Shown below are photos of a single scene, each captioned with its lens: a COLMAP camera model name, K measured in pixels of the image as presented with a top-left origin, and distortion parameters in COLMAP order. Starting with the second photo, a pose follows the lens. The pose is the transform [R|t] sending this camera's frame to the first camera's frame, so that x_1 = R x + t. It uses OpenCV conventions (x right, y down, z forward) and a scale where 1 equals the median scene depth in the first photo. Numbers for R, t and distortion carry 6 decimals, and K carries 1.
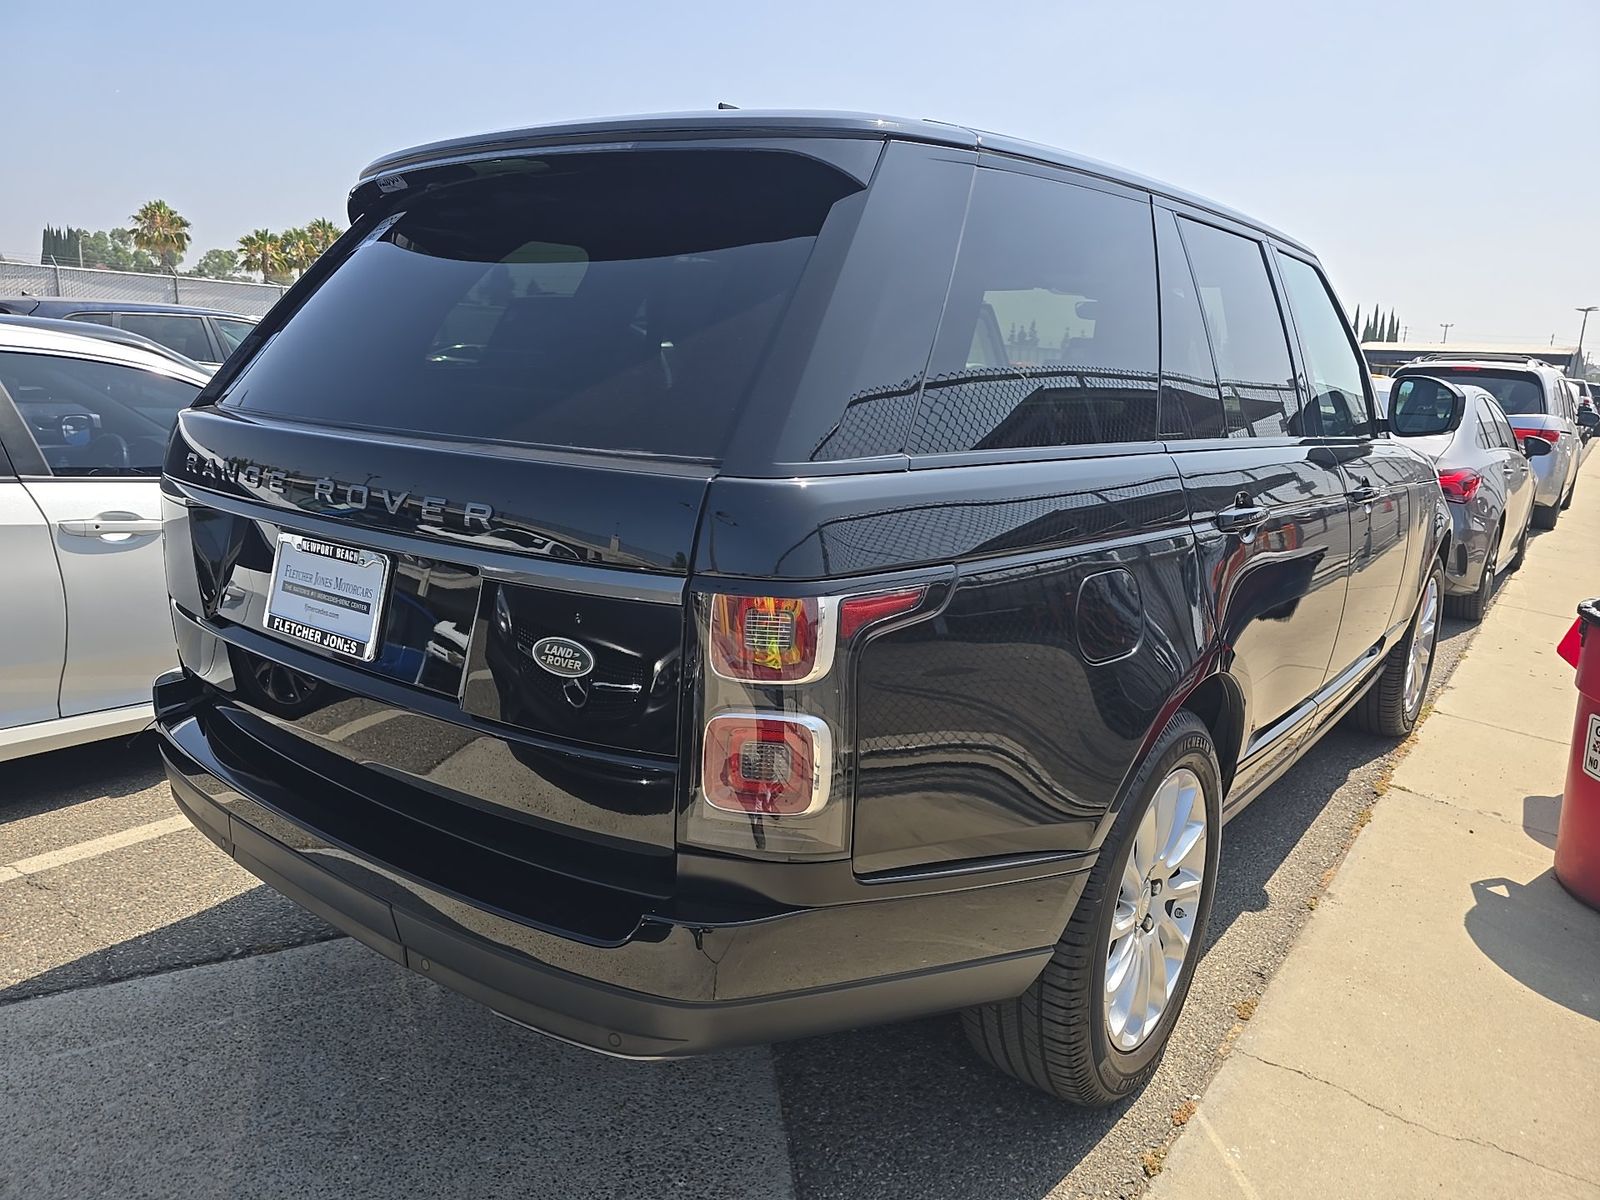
lens RADIAL K [[1081.1, 0, 804.5], [0, 1081.1, 638.5], [0, 0, 1]] dist [0.028657, -0.024557]
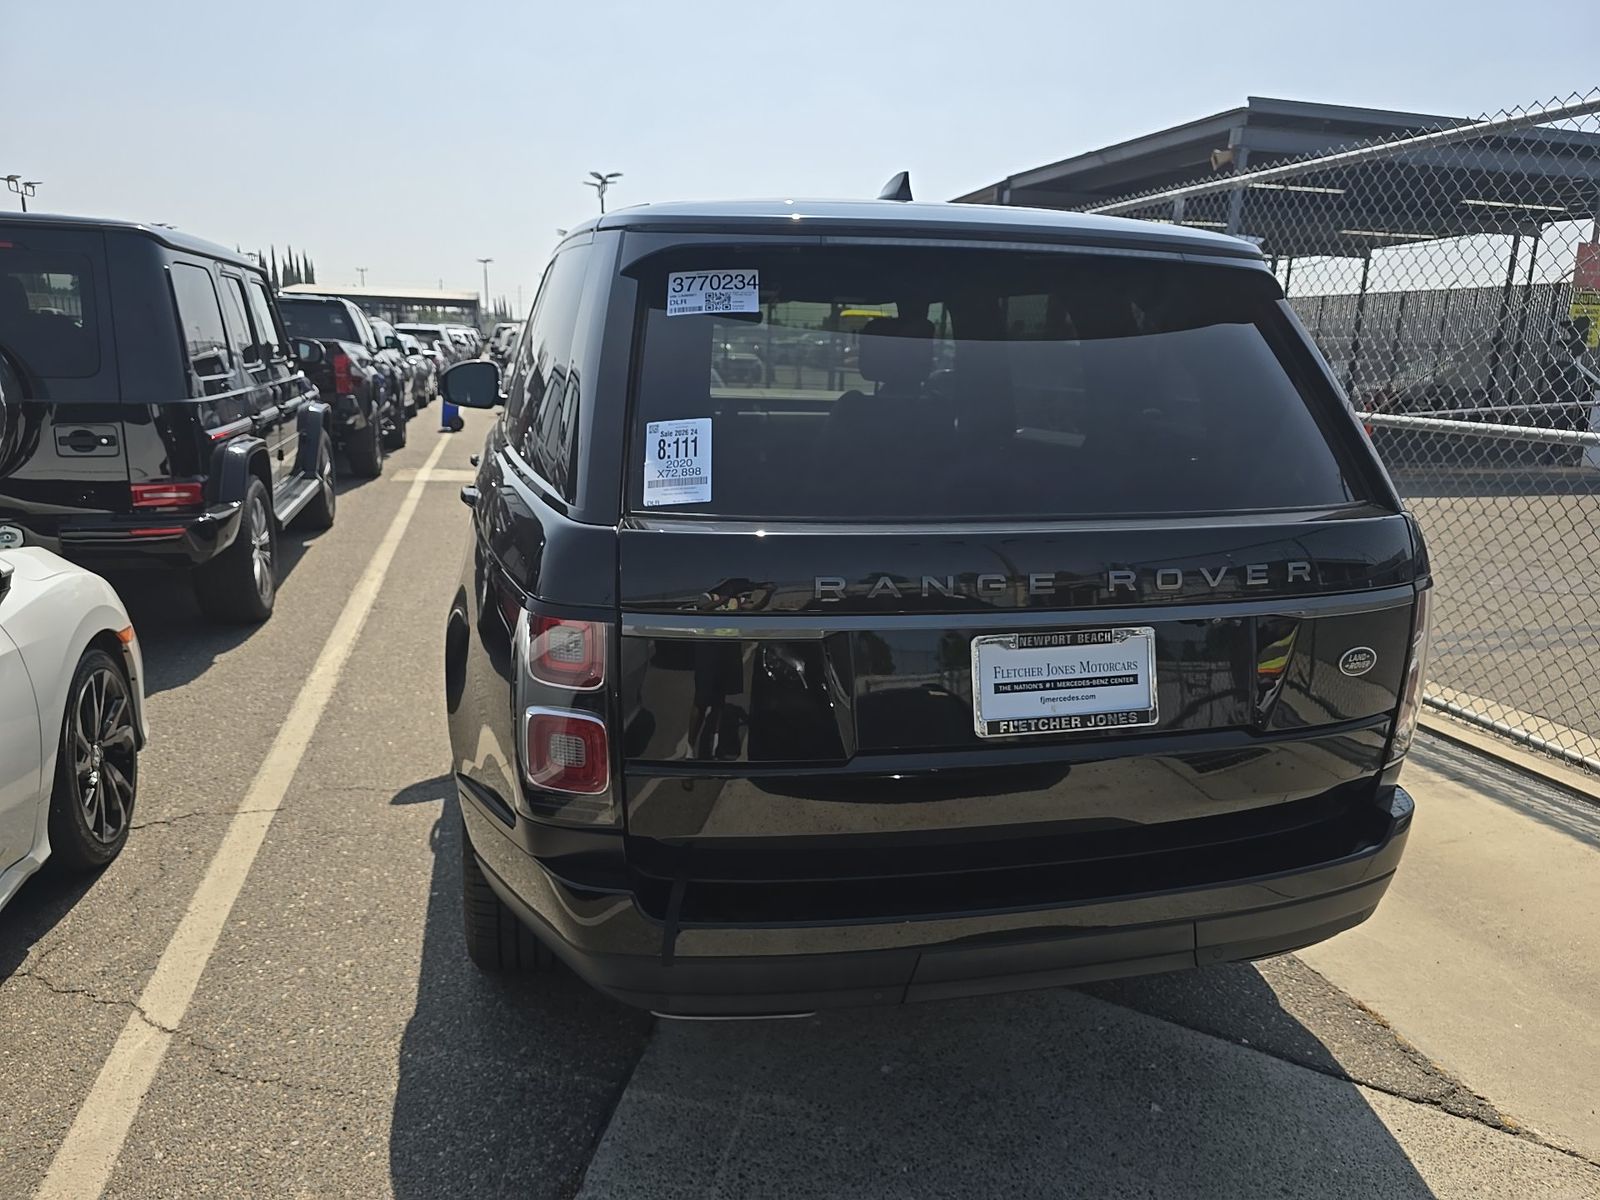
lens RADIAL K [[1081.1, 0, 804.5], [0, 1081.1, 638.5], [0, 0, 1]] dist [0.028657, -0.024557]
pose [[0.597371, -0.229080, 0.768551, -1.351912], [0.186980, 0.971708, 0.144301, -0.272142], [-0.779863, 0.057503, 0.623303, 0.531344]]
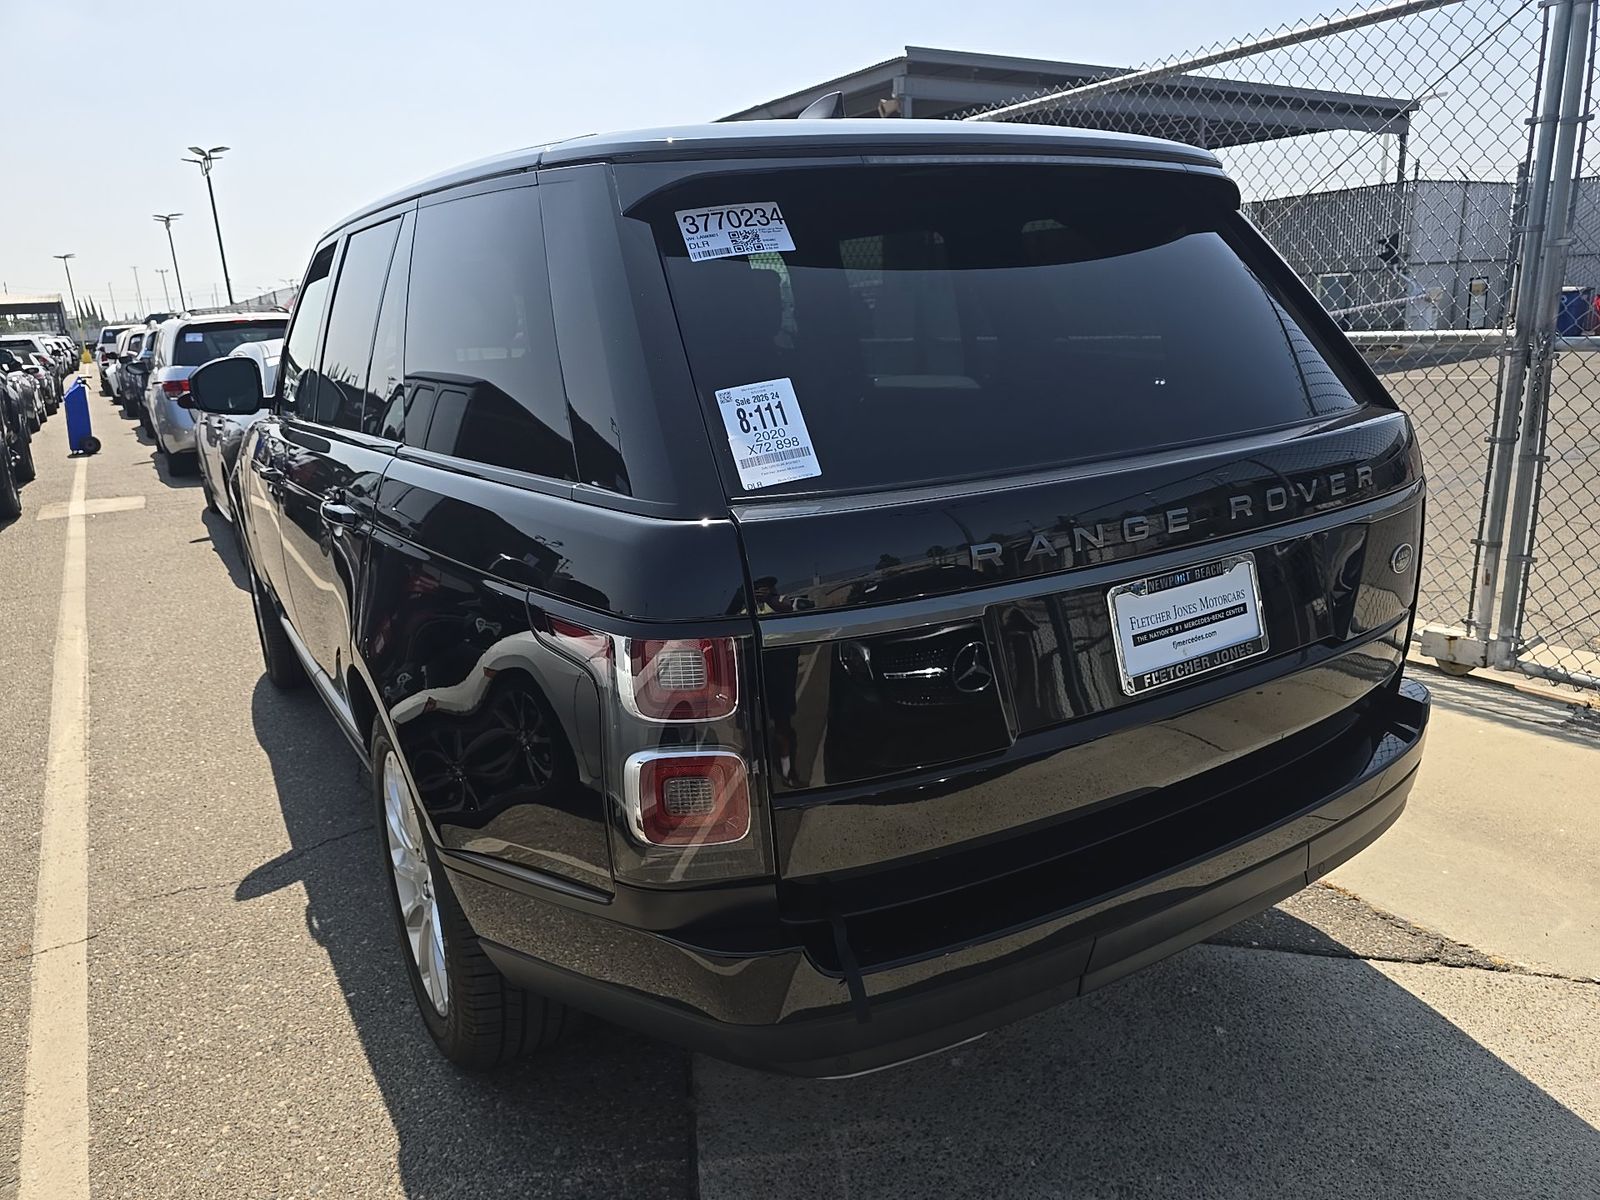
lens RADIAL K [[1081.1, 0, 804.5], [0, 1081.1, 638.5], [0, 0, 1]] dist [0.028657, -0.024557]
pose [[0.329840, -0.325798, 0.886037, -1.398345], [0.285653, 0.929008, 0.235260, -0.349020], [-0.899782, 0.175501, 0.399489, 0.903335]]
